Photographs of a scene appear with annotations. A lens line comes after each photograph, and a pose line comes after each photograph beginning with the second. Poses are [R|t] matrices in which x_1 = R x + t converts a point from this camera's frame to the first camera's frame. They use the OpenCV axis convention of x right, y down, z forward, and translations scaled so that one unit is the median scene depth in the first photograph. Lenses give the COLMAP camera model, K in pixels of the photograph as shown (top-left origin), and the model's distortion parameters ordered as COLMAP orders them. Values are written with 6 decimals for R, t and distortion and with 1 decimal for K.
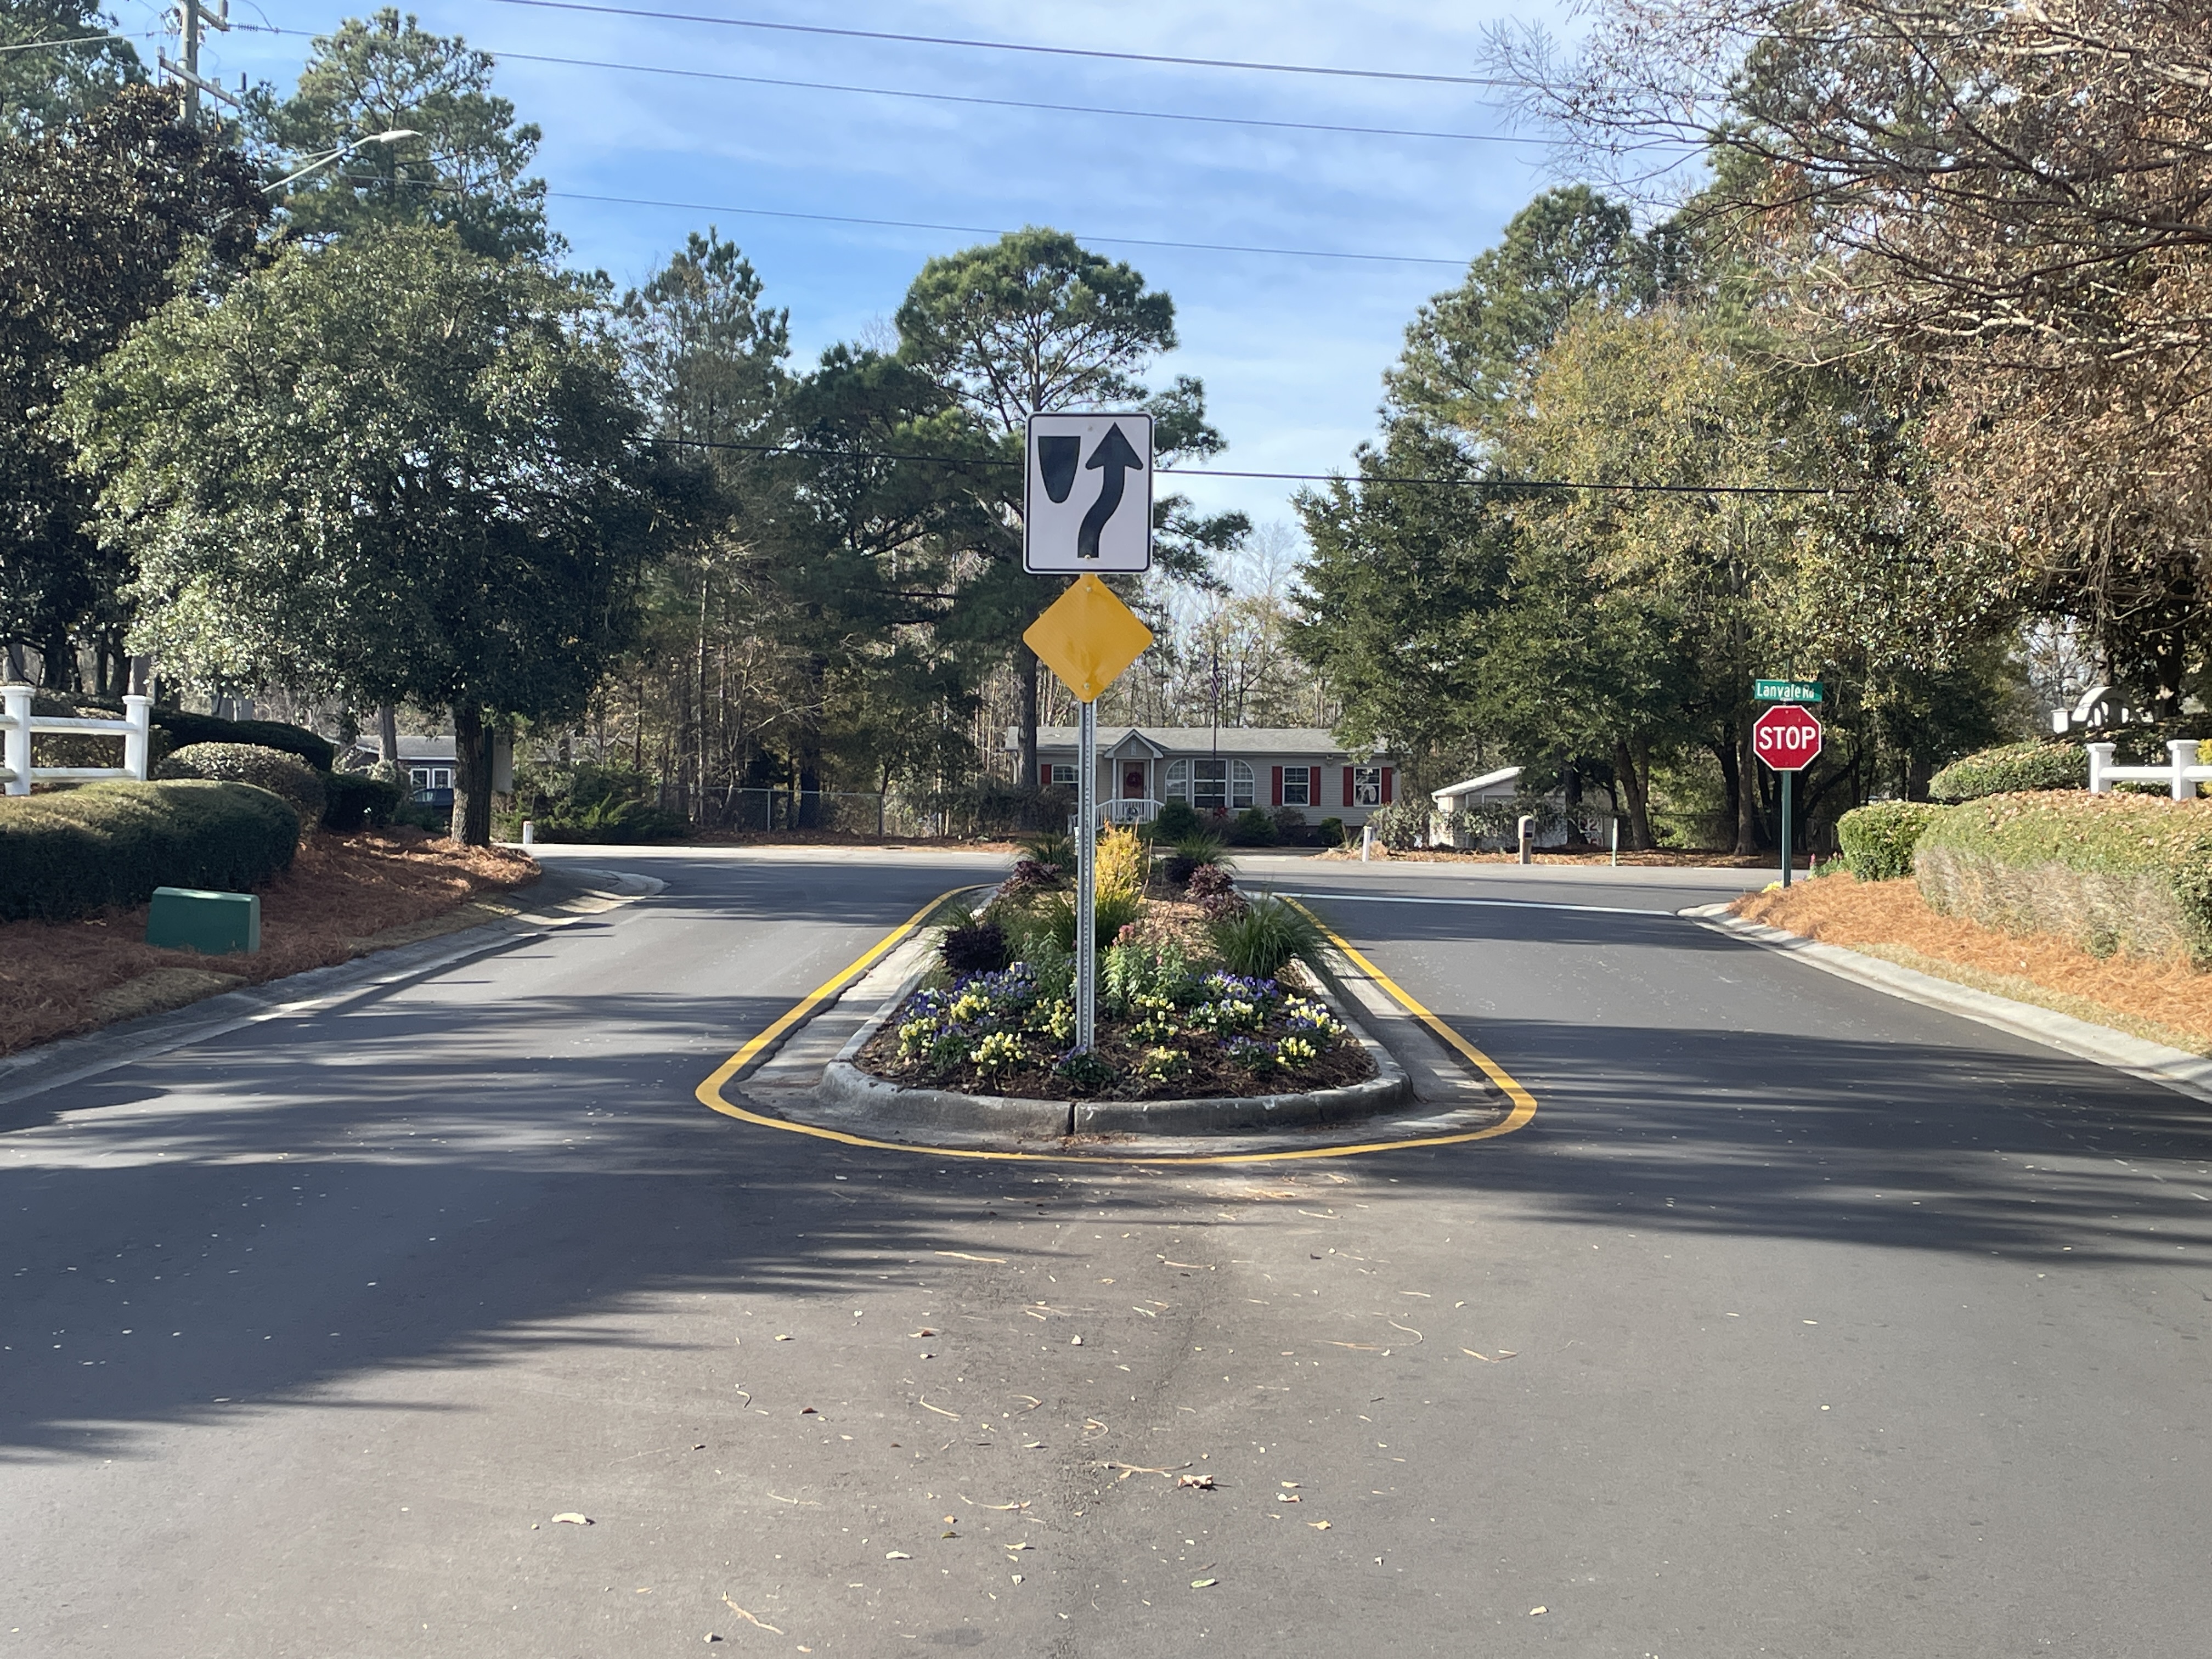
lens RADIAL K [[2699.0, 0, 1105.1], [0, 2699.0, 830.8], [0, 0, 1]] dist [0.061335, 0.000000]
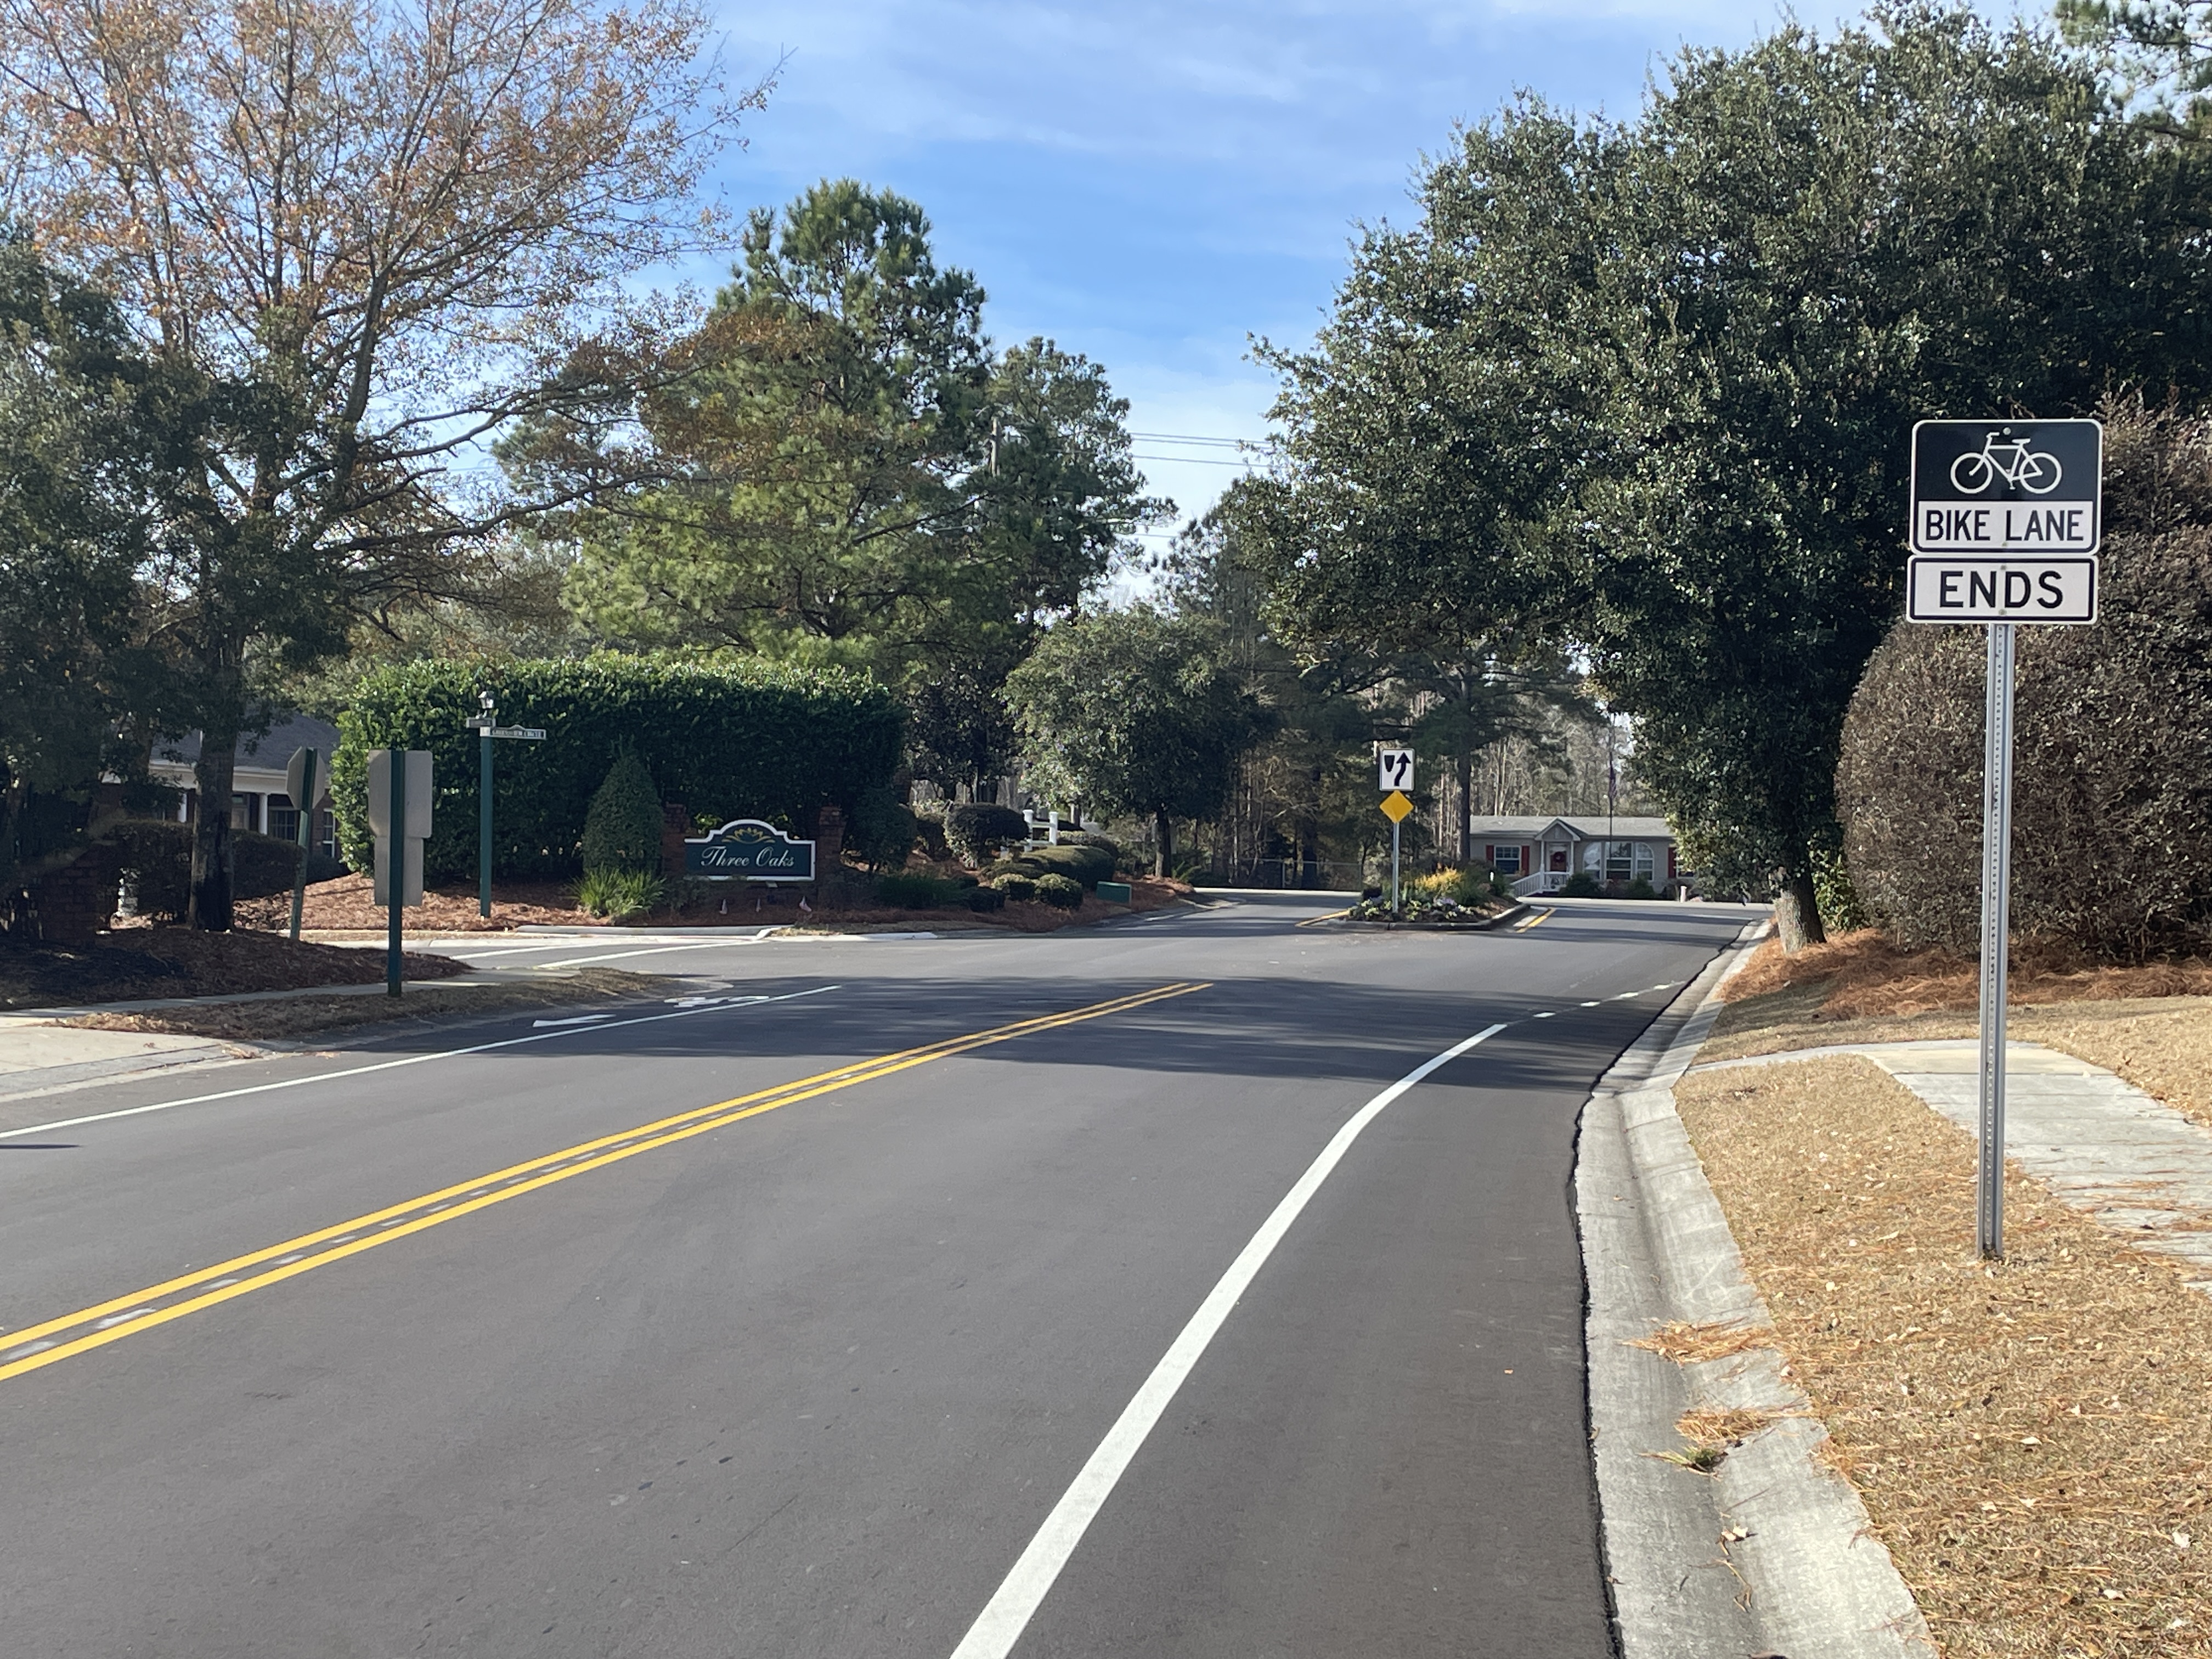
lens RADIAL K [[3056.1, 0, 1103.7], [0, 3056.1, 840.1], [0, 0, 1]] dist [0.075656, 0.000000]
pose [[0.985201, 0.005197, -0.171326, 0.062272], [-0.009879, 0.999600, -0.026486, 0.018169], [0.171120, 0.027787, 0.984858, -0.637451]]
